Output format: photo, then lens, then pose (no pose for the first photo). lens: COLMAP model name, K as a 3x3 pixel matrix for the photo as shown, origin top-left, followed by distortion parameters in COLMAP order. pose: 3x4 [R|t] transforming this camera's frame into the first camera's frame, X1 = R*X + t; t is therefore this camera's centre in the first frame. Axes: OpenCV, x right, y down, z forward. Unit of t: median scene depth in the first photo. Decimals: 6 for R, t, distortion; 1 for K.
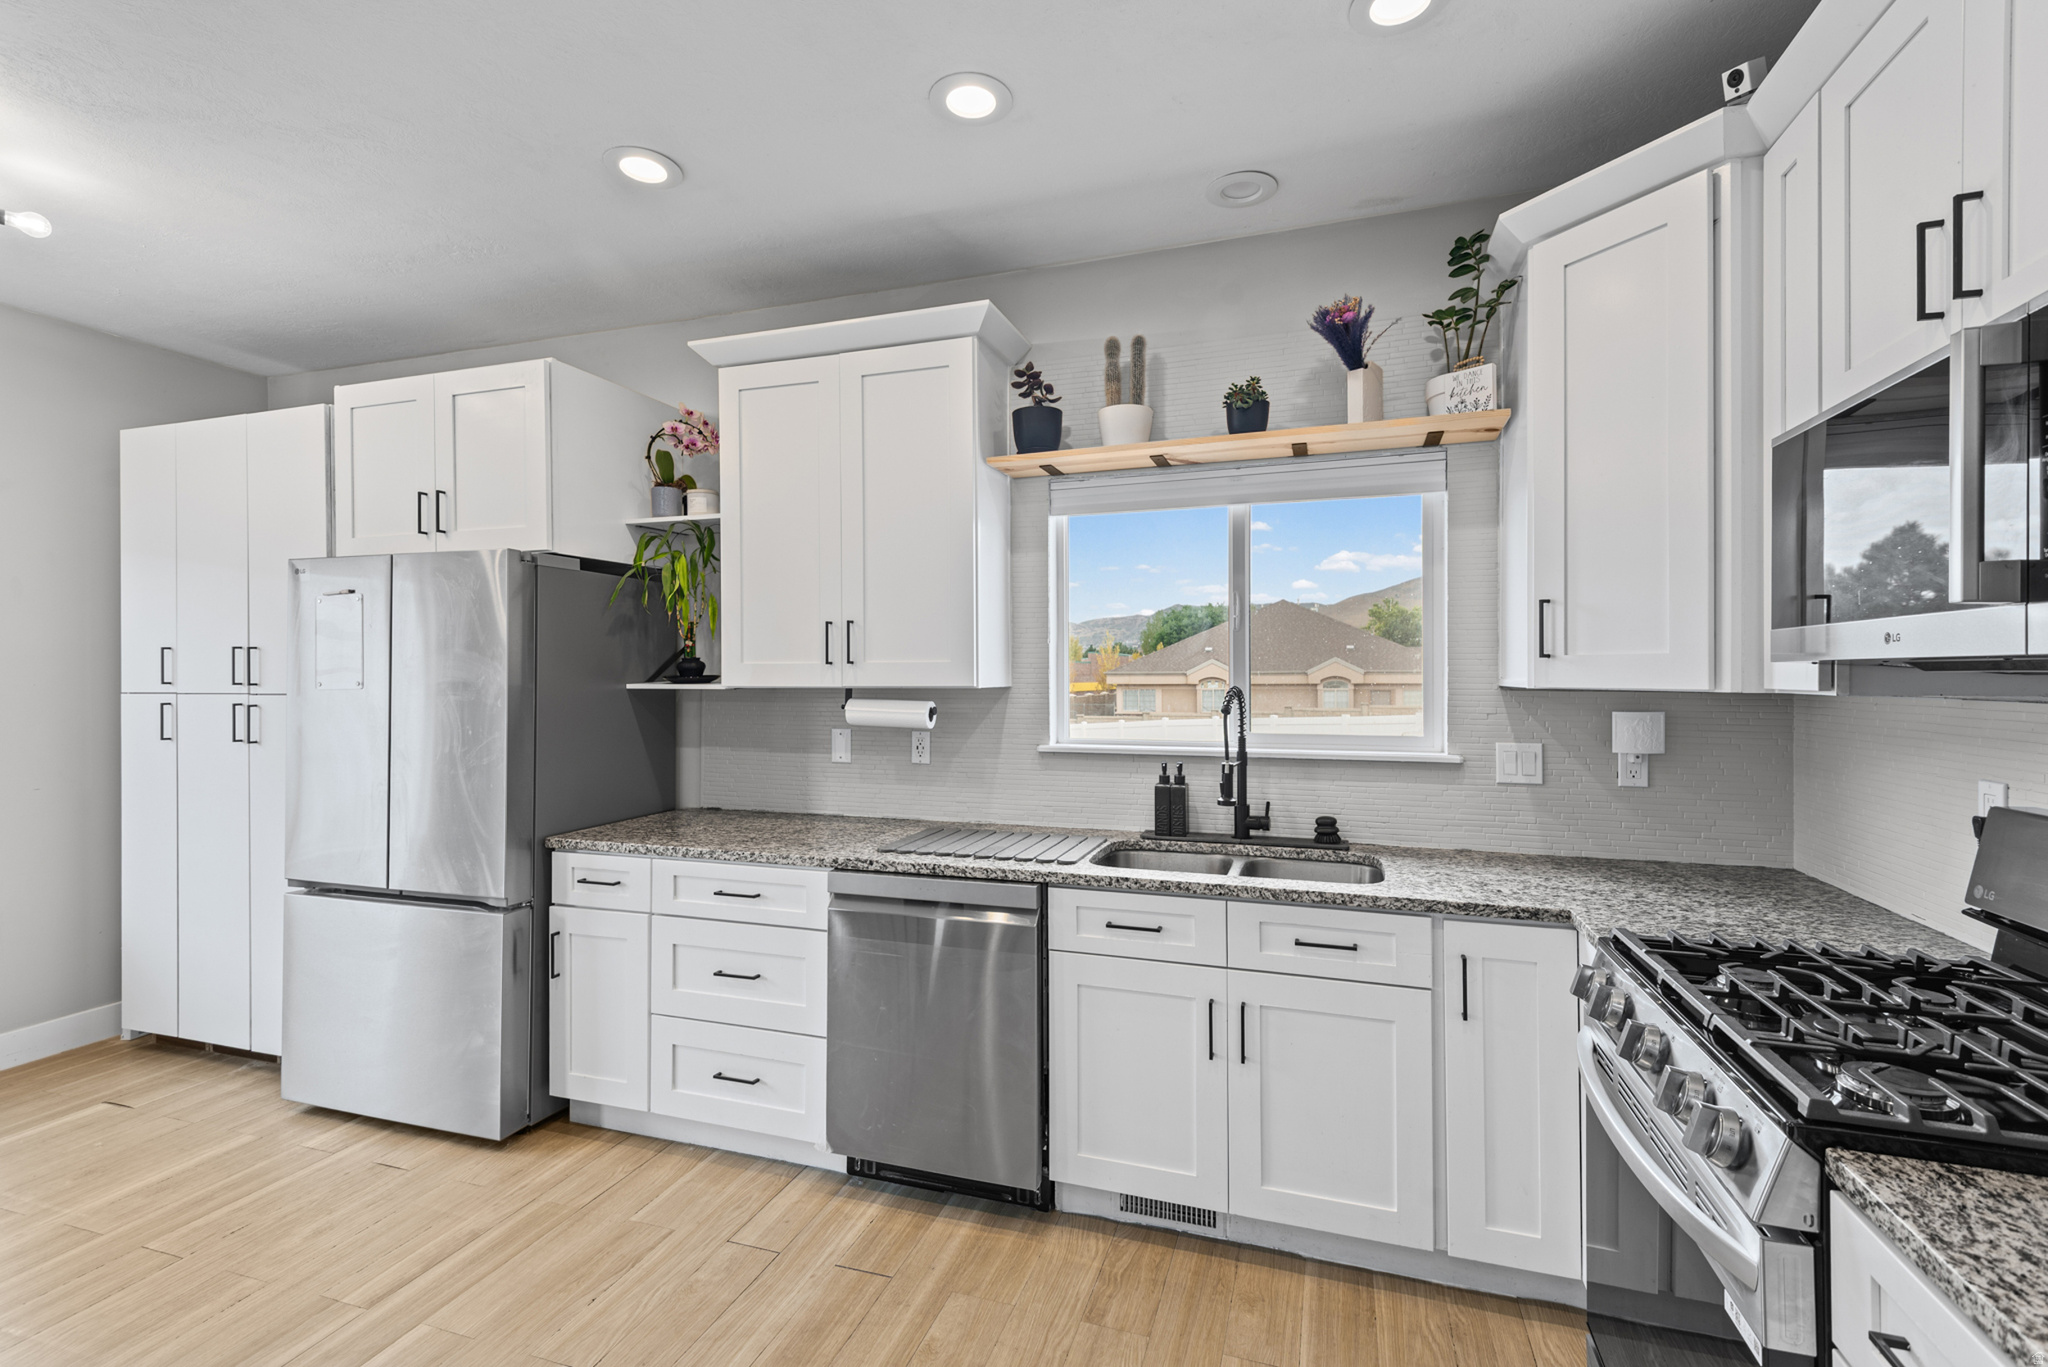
lens RADIAL K [[926.8, 0, 1019.6], [0, 926.8, 680.4], [0, 0, 1]] dist [-0.003304, -0.000456]
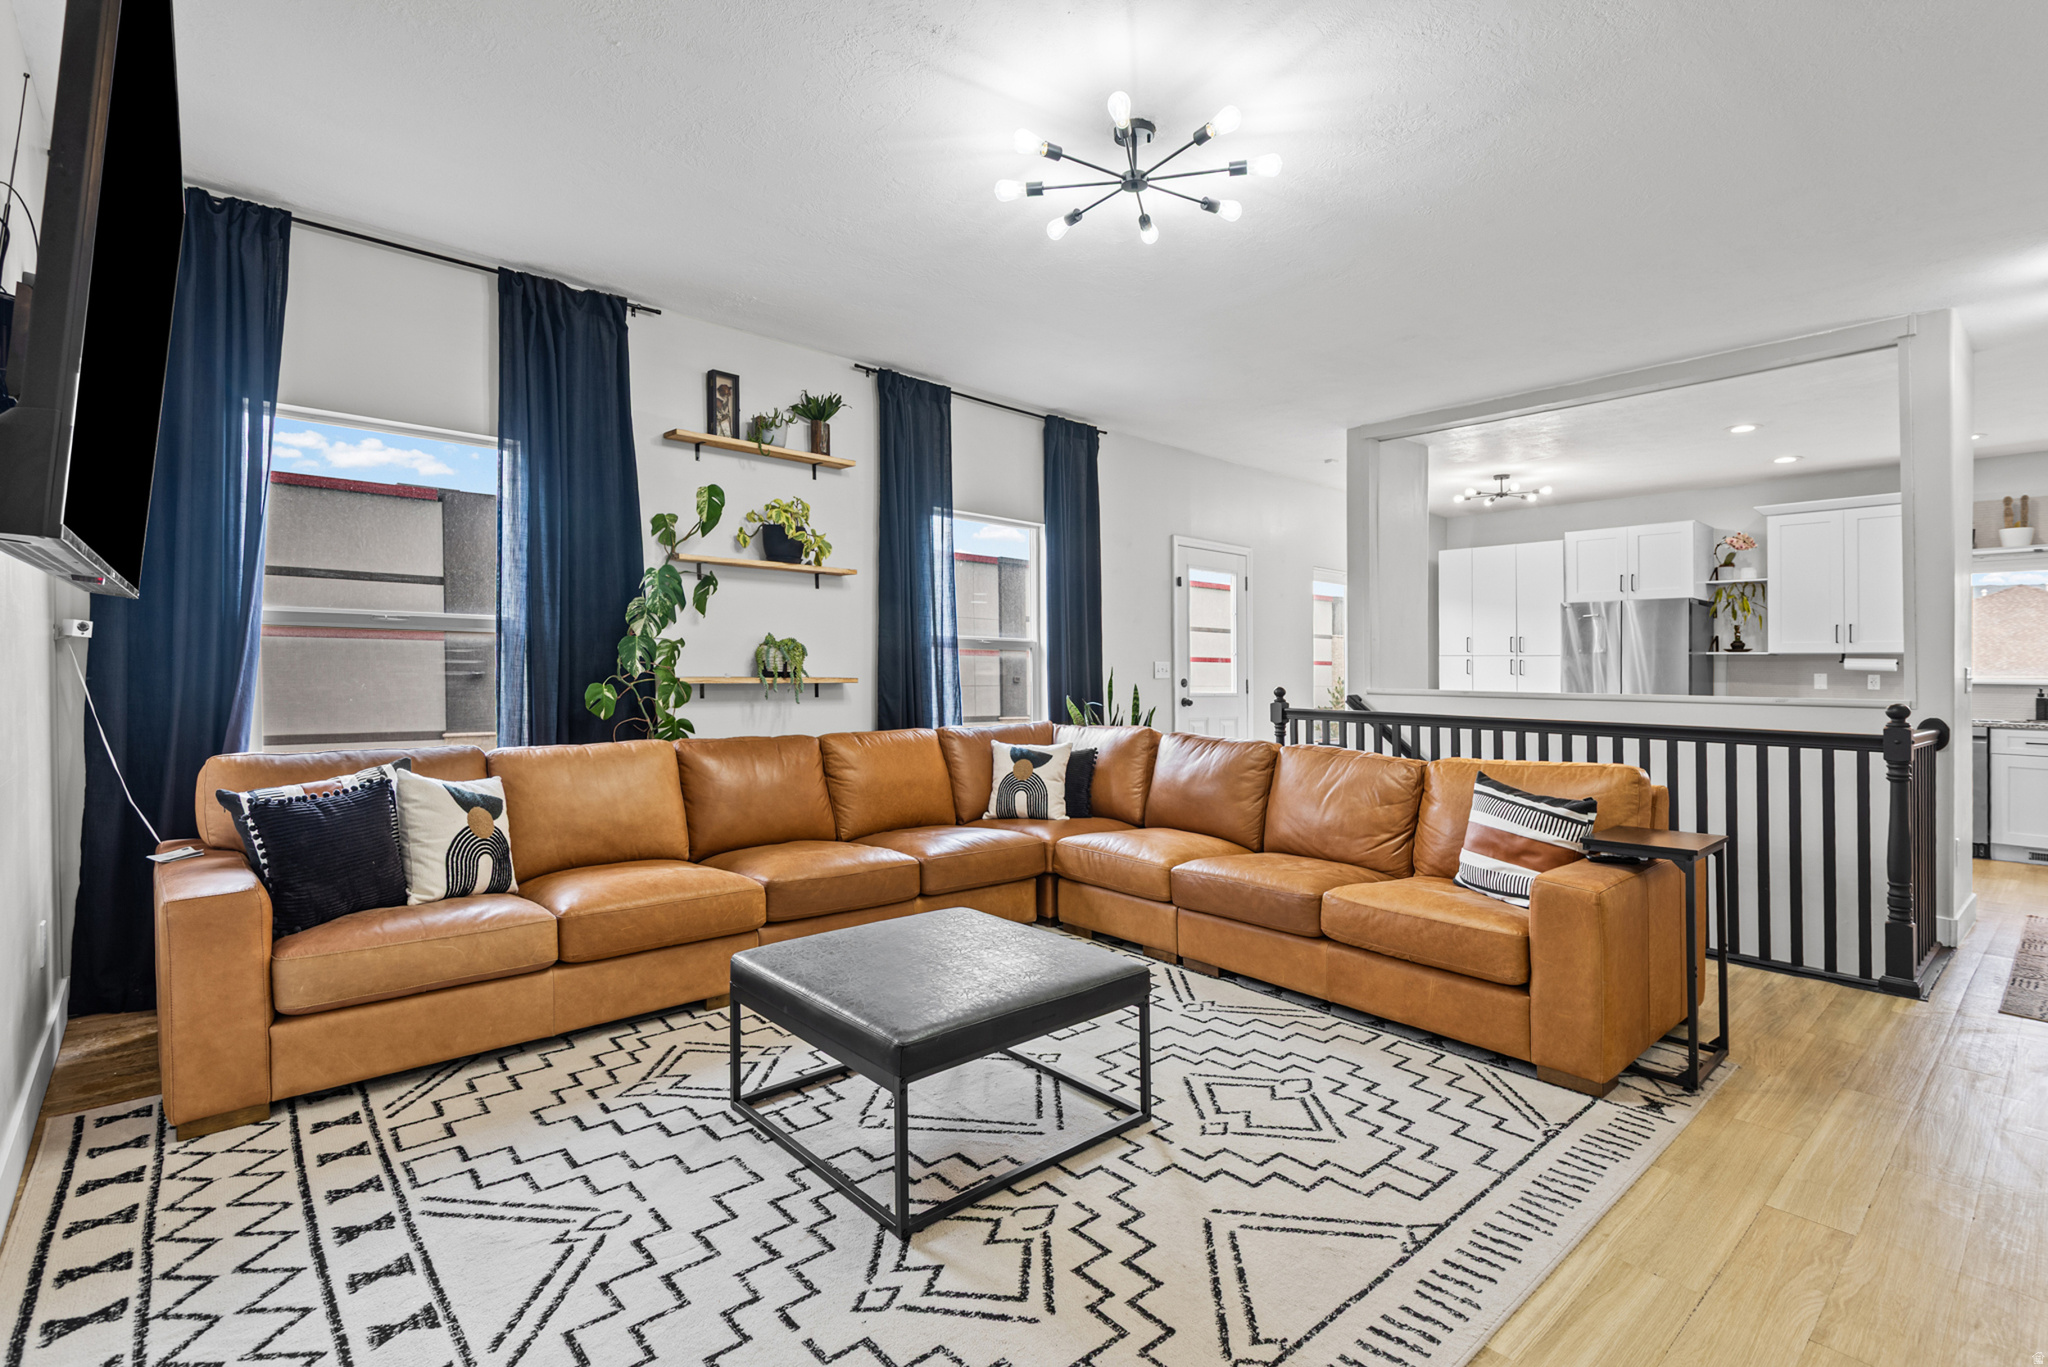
lens RADIAL K [[926.8, 0, 1026.3], [0, 926.8, 669.4], [0, 0, 1]] dist [-0.003304, -0.000456]
pose [[0.864739, 0.014650, -0.502007, -0.799874], [-0.016571, 0.999862, 0.000633, 0.080410], [0.501948, 0.007771, 0.864863, -2.041893]]
